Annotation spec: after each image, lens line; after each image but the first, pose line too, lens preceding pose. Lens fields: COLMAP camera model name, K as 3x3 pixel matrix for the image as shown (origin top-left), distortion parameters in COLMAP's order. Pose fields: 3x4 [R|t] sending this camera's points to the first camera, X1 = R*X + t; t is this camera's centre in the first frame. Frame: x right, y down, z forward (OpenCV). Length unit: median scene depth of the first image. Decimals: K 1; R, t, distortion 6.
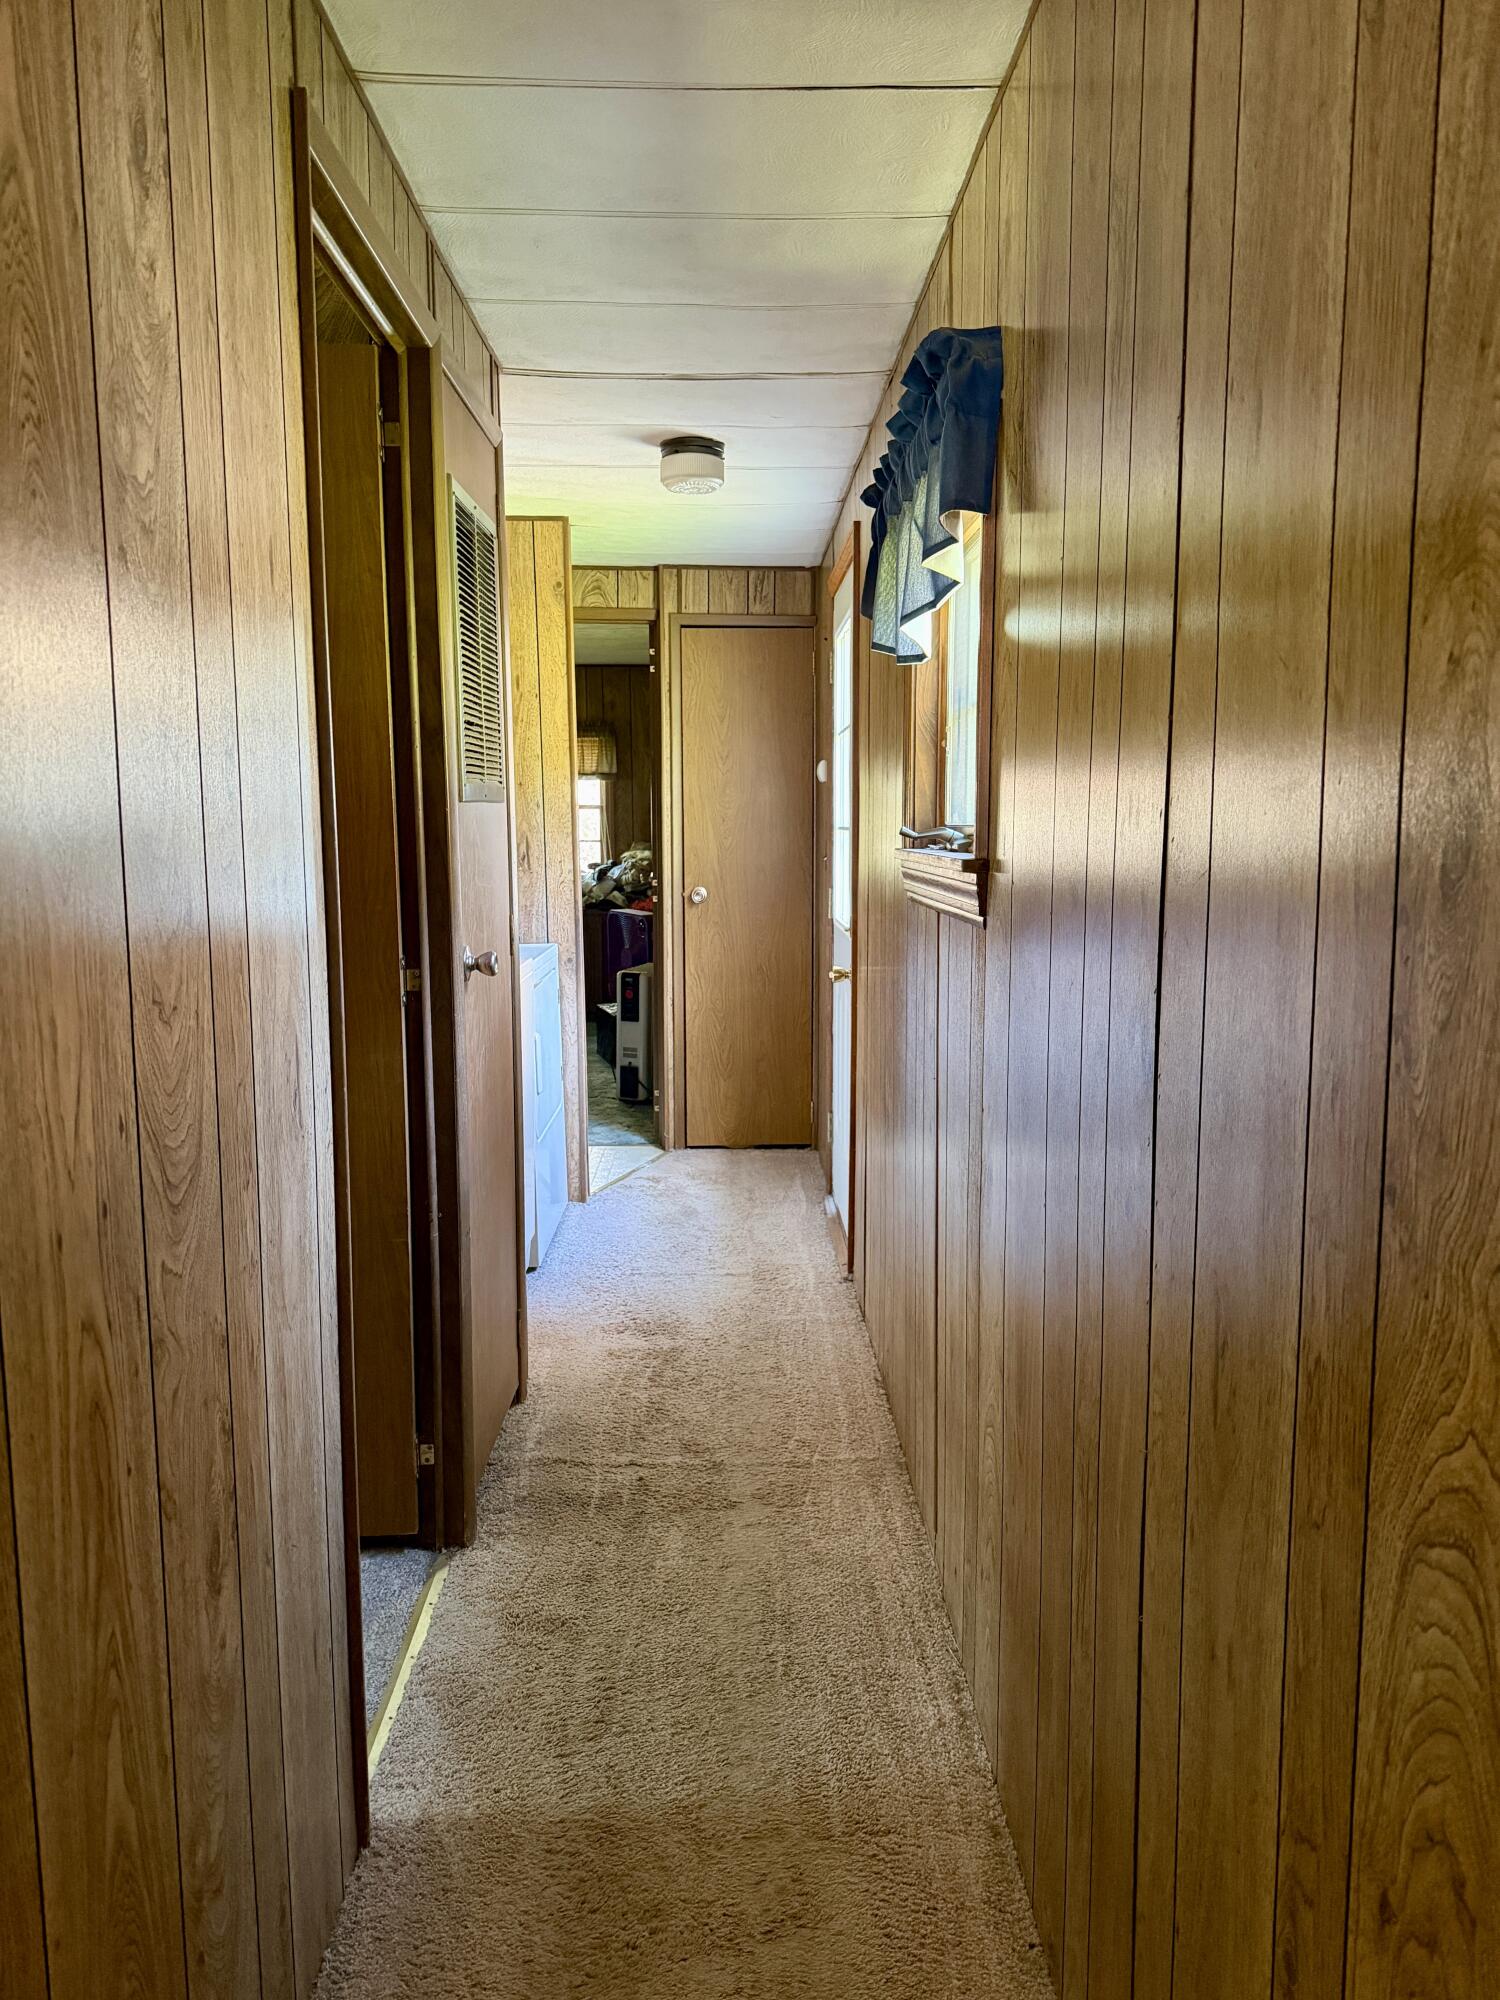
lens RADIAL K [[1403.0, 0, 750.5], [0, 1403.0, 997.4], [0, 0, 1]] dist [0.001833, 0.000086]
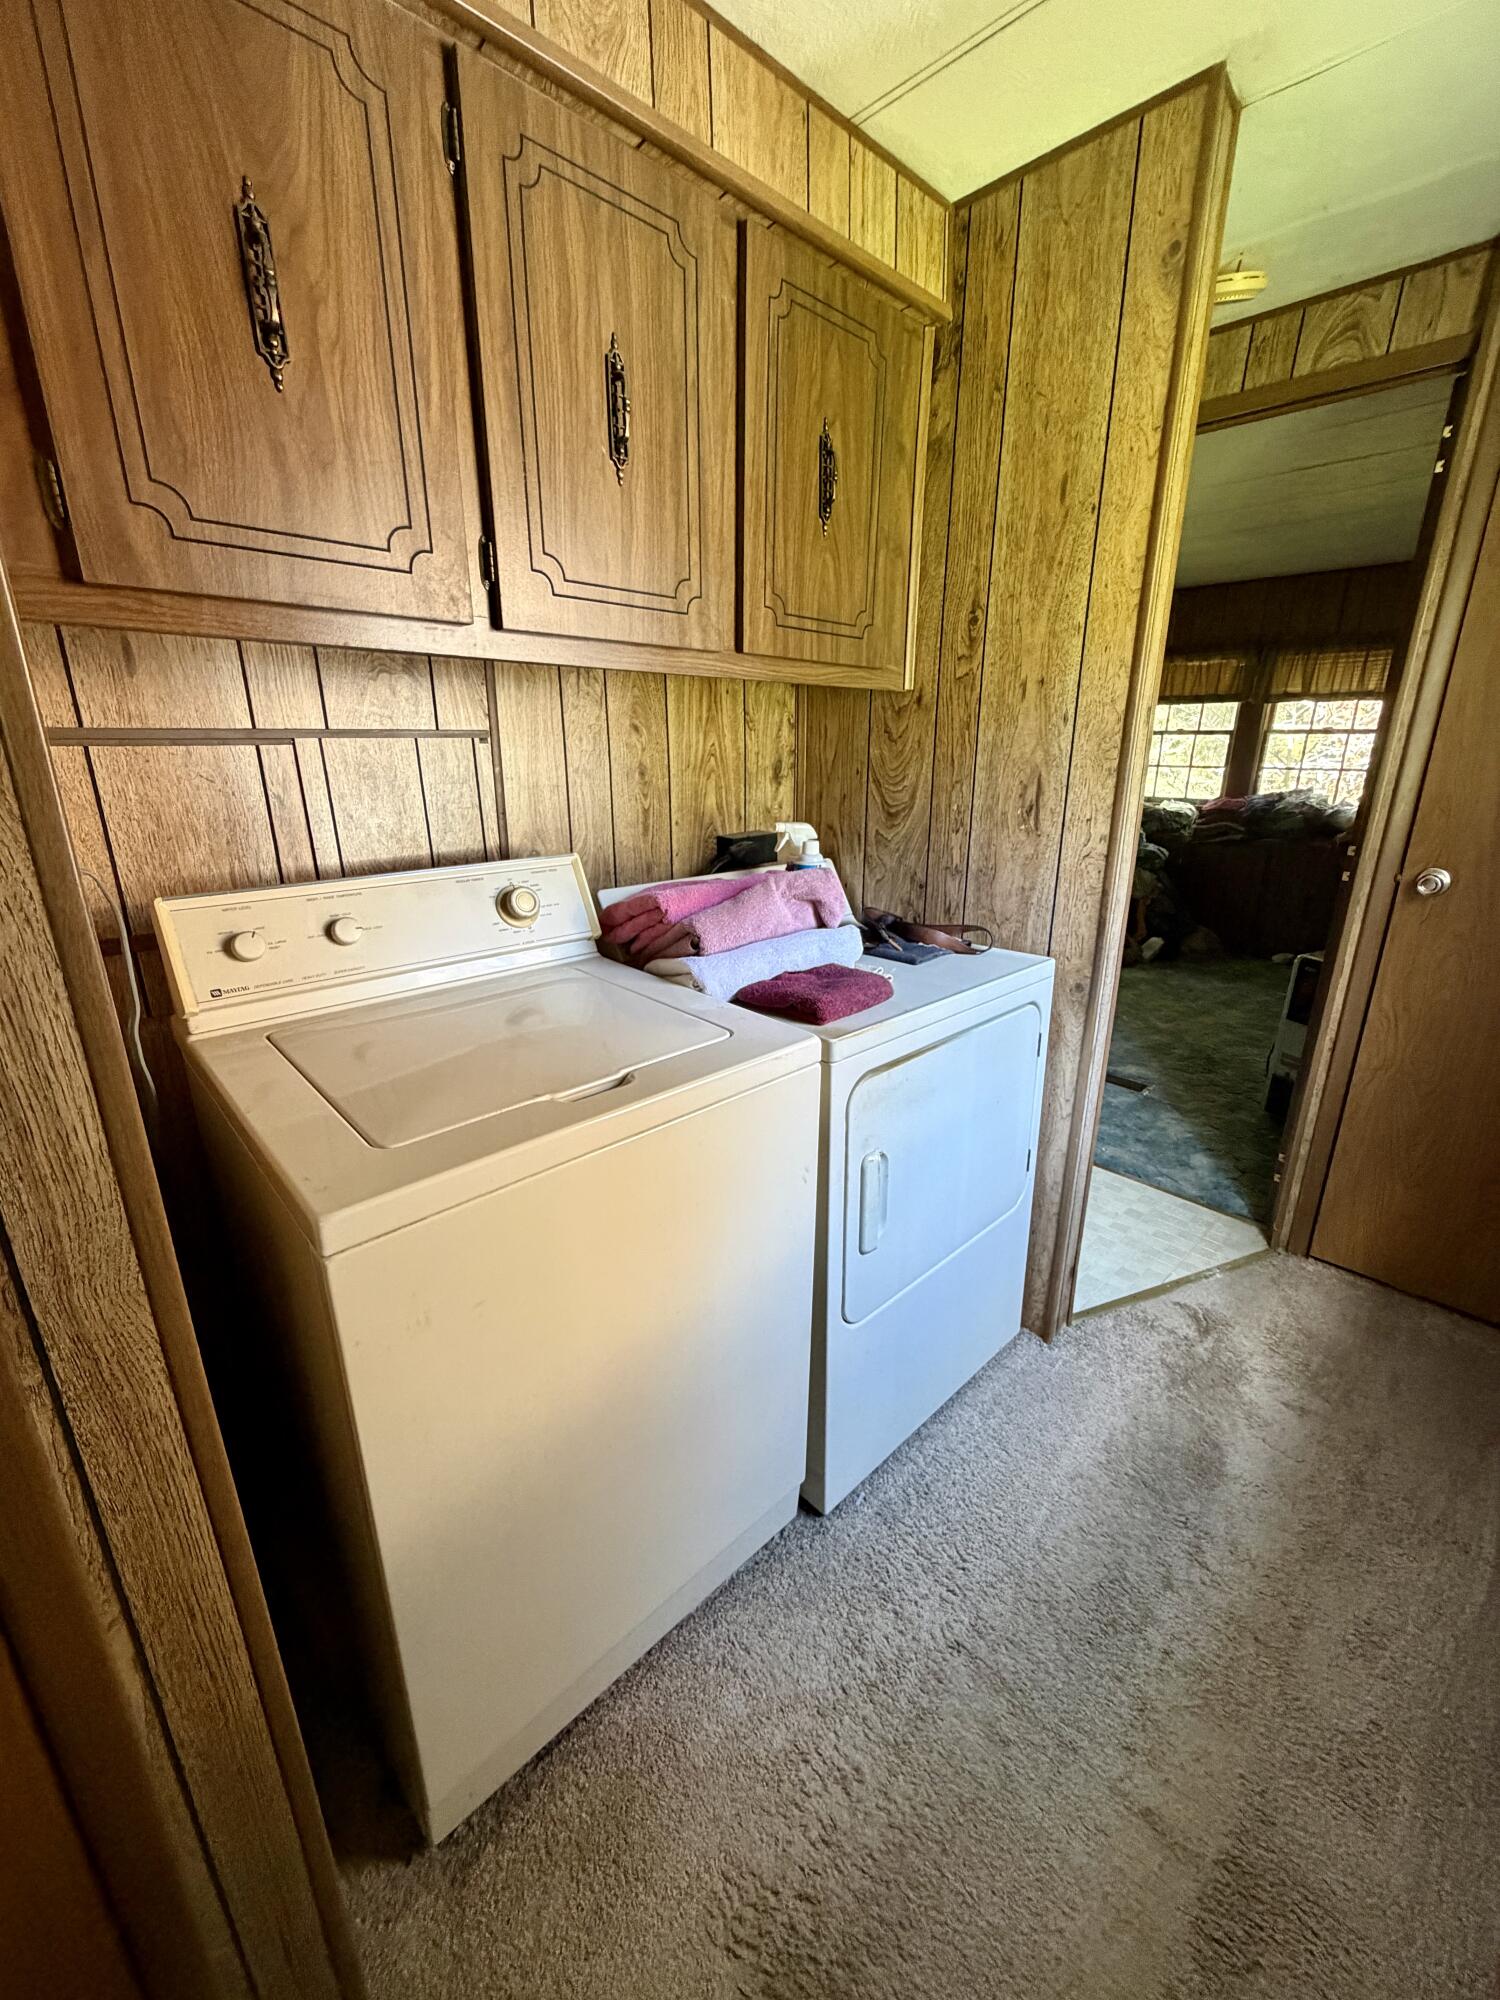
lens RADIAL K [[794.3, 0, 758.1], [0, 794.3, 987.9], [0, 0, 1]] dist [0.000981, 0.000318]
pose [[0.680864, 0.221711, -0.698046, 0.014644], [-0.100030, 0.972300, 0.211250, -0.083182], [0.725547, -0.074007, 0.684182, 0.657670]]
